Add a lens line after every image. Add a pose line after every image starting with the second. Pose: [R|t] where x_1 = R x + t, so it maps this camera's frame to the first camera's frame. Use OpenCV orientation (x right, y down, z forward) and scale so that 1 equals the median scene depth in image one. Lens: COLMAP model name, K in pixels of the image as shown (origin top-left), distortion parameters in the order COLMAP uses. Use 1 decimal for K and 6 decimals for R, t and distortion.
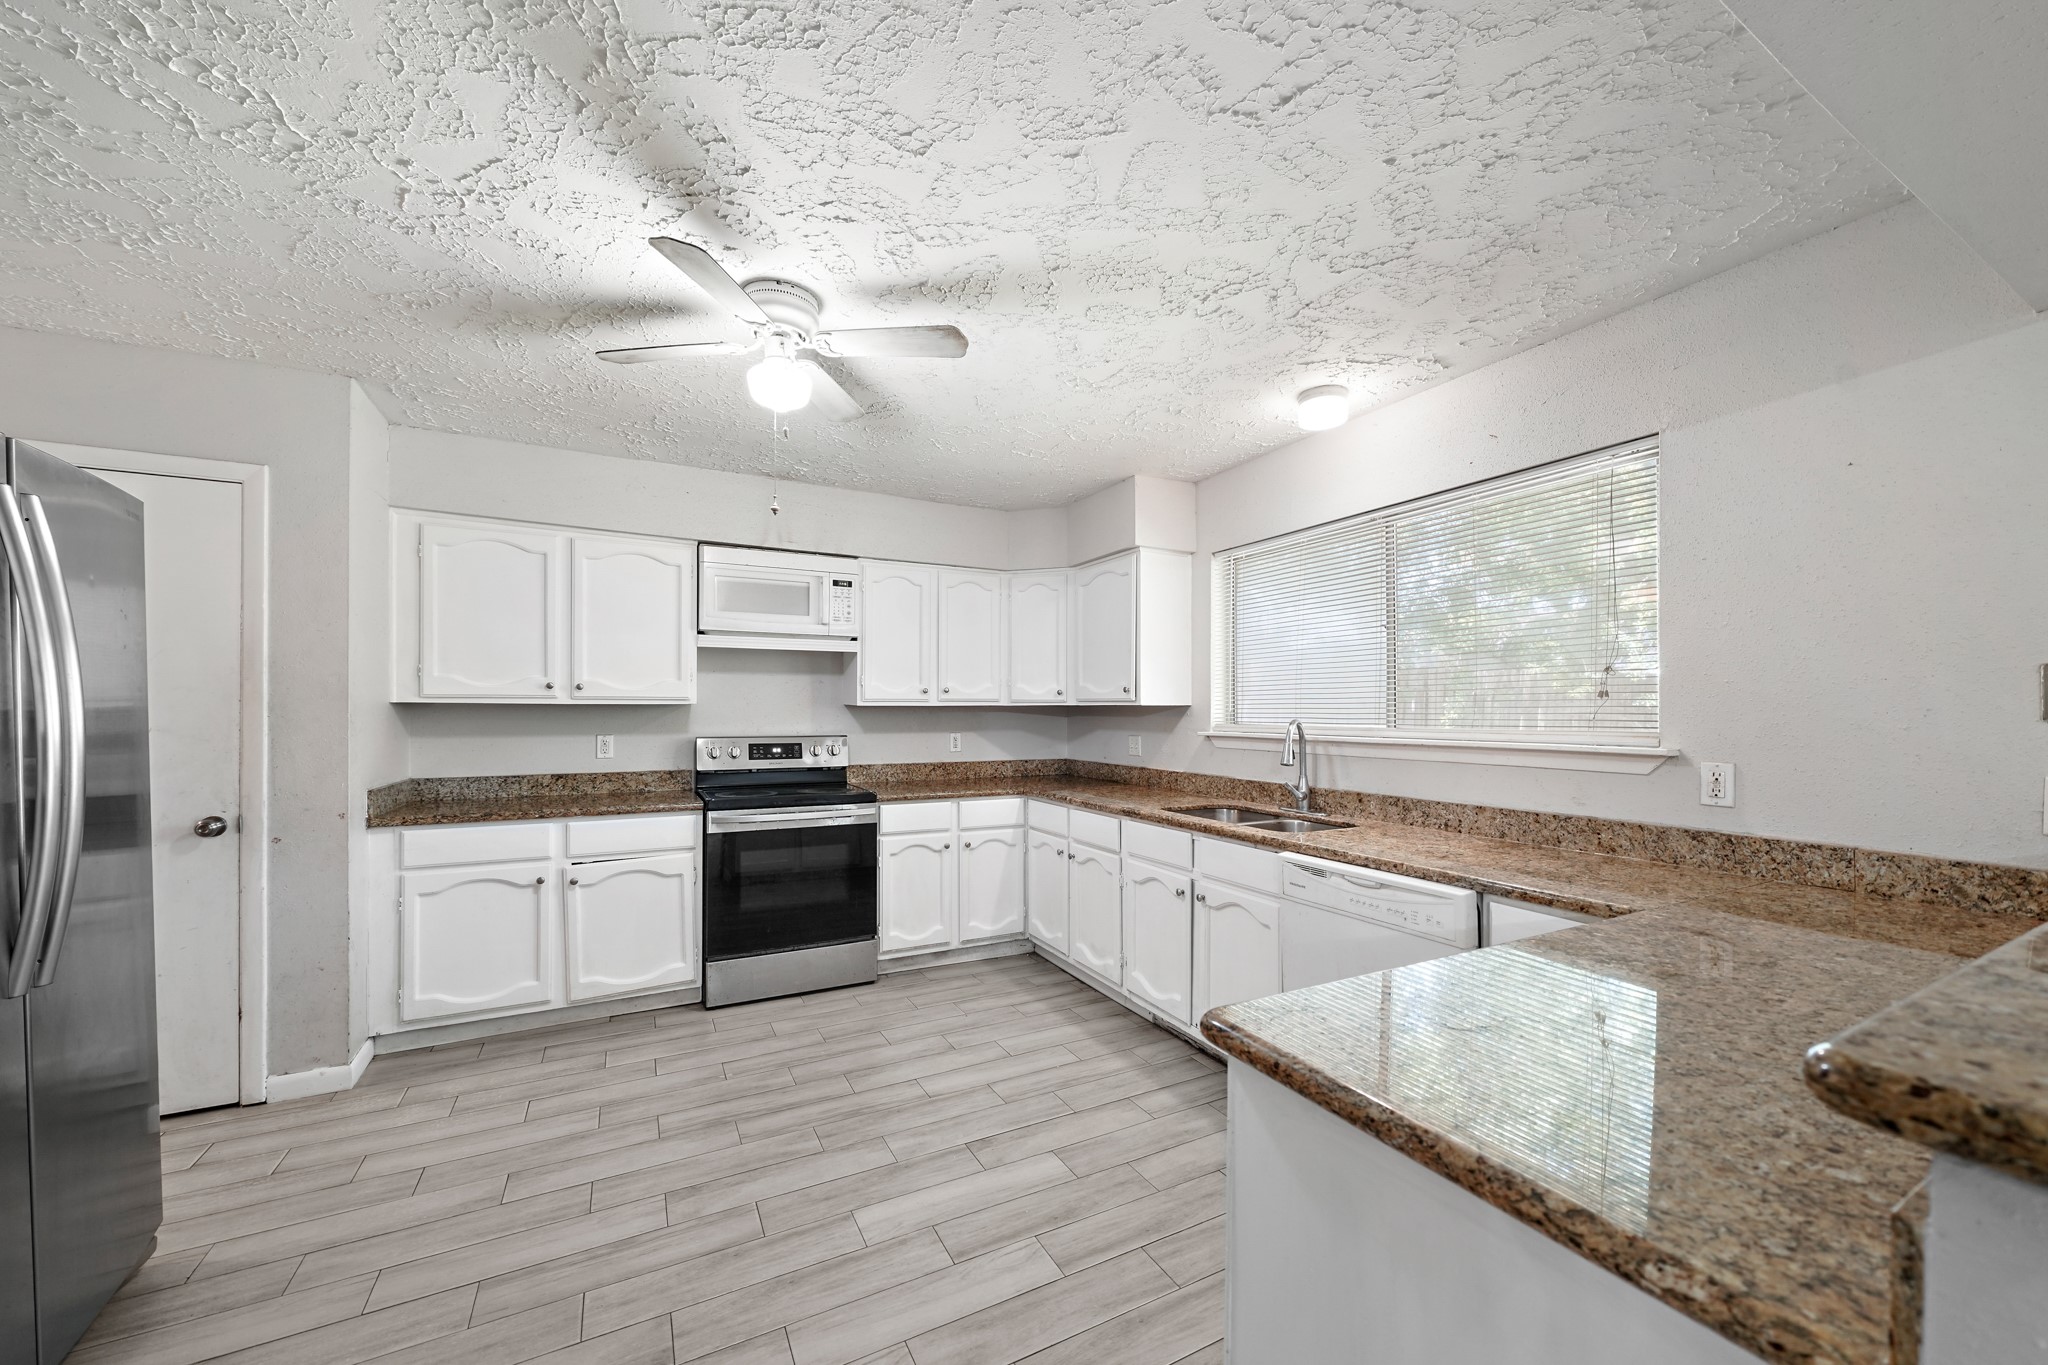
lens RADIAL K [[757.6, 0, 1018.5], [0, 757.6, 712.0], [0, 0, 1]] dist [-0.001044, -0.000076]
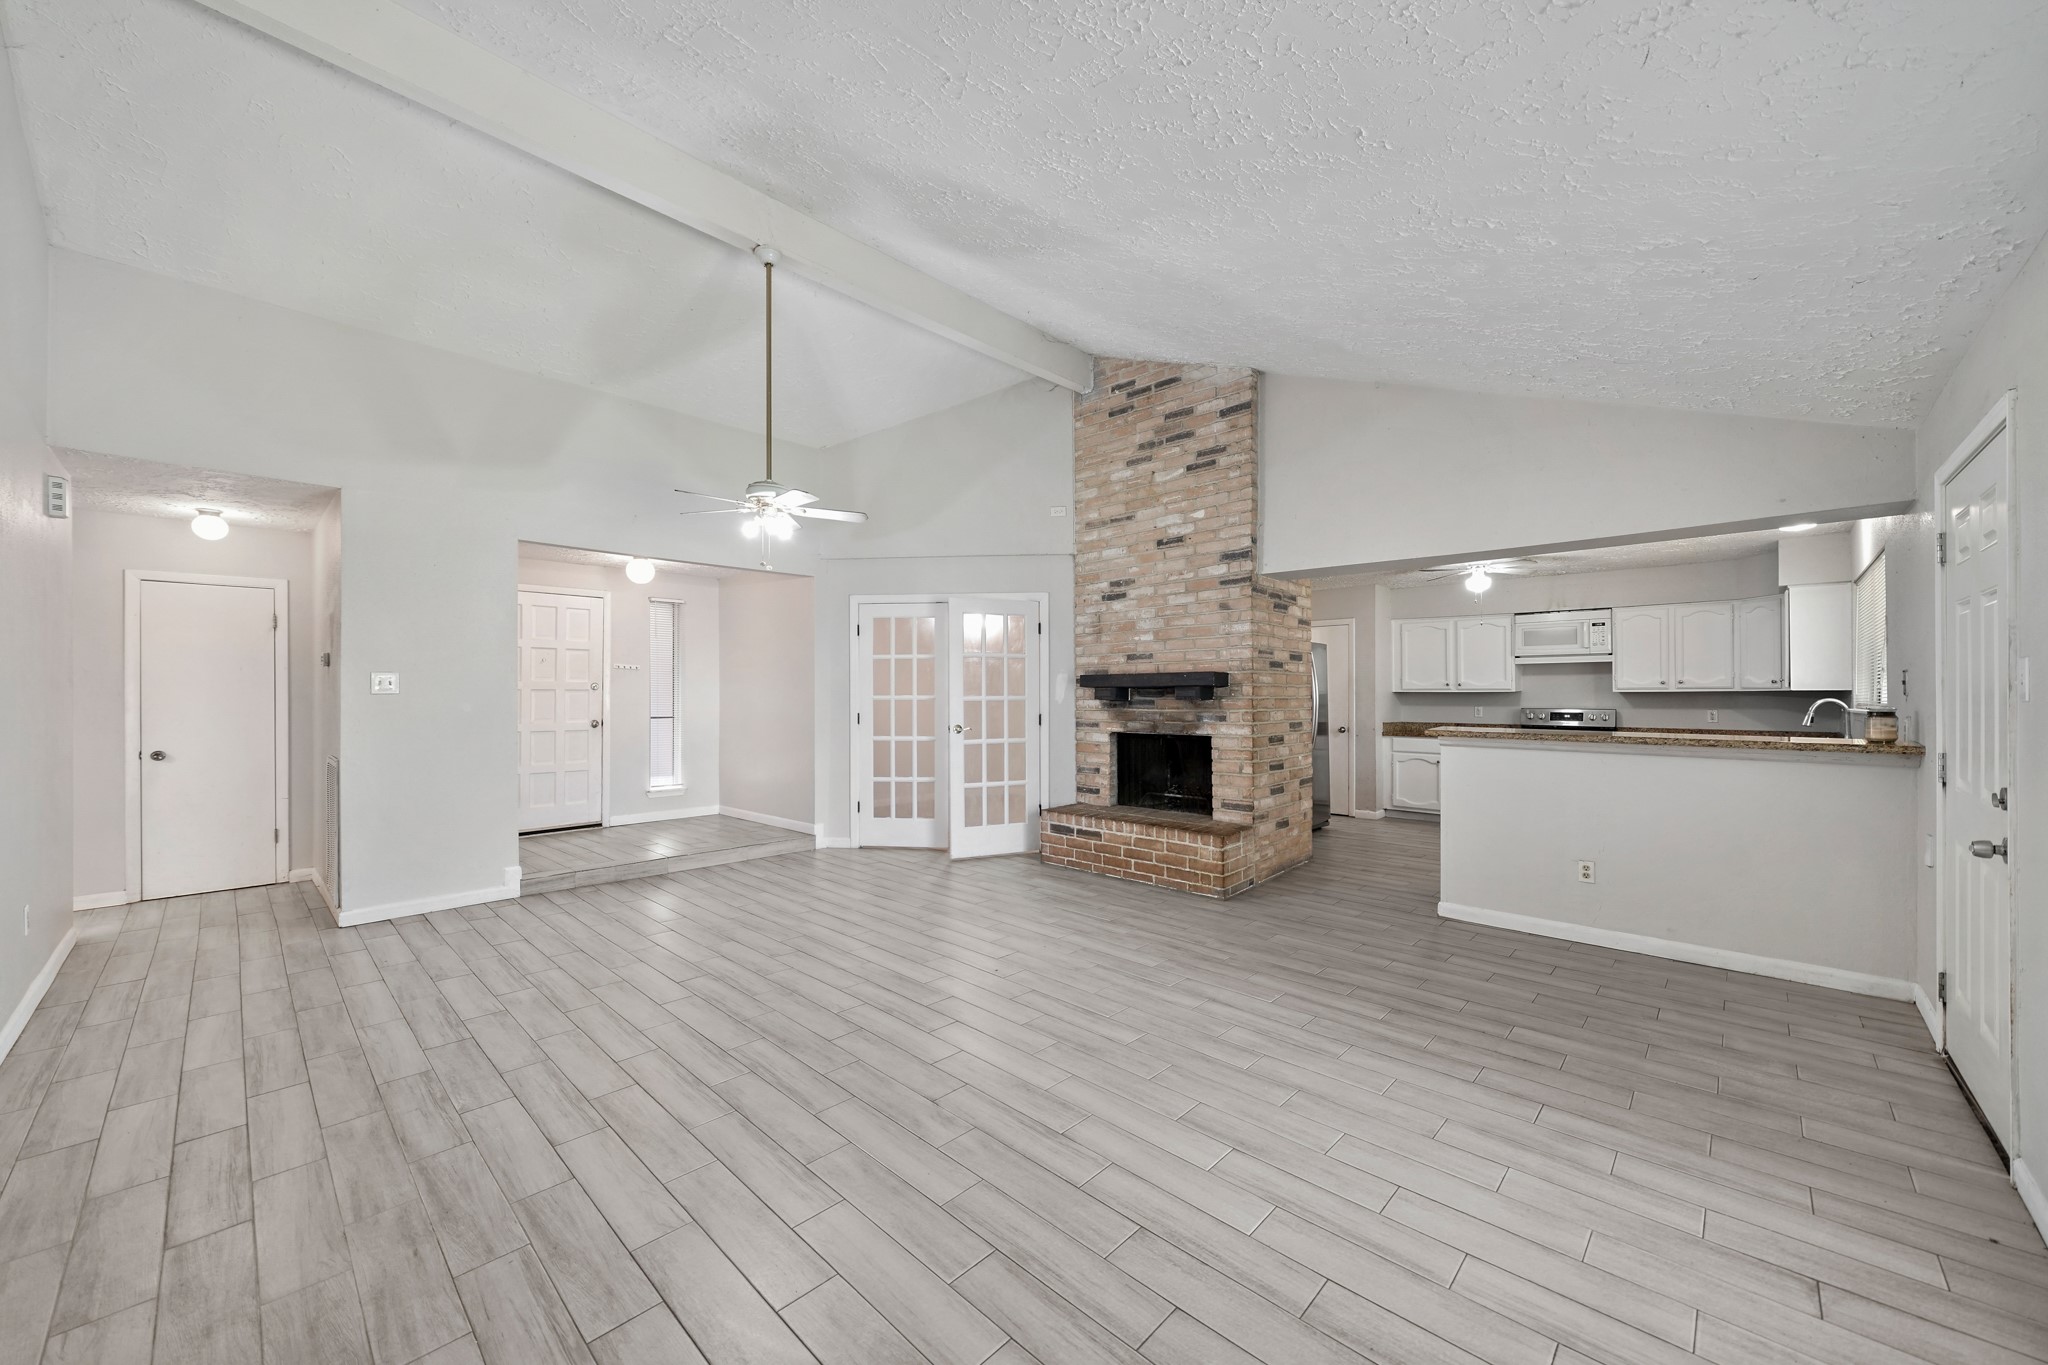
lens RADIAL K [[757.6, 0, 1025.9], [0, 757.6, 690.4], [0, 0, 1]] dist [-0.001044, -0.000076]
pose [[0.321578, -0.005973, -0.946864, 1.207075], [-0.000110, 0.999980, -0.006345, -0.000561], [0.946883, 0.002145, 0.321571, -1.021346]]
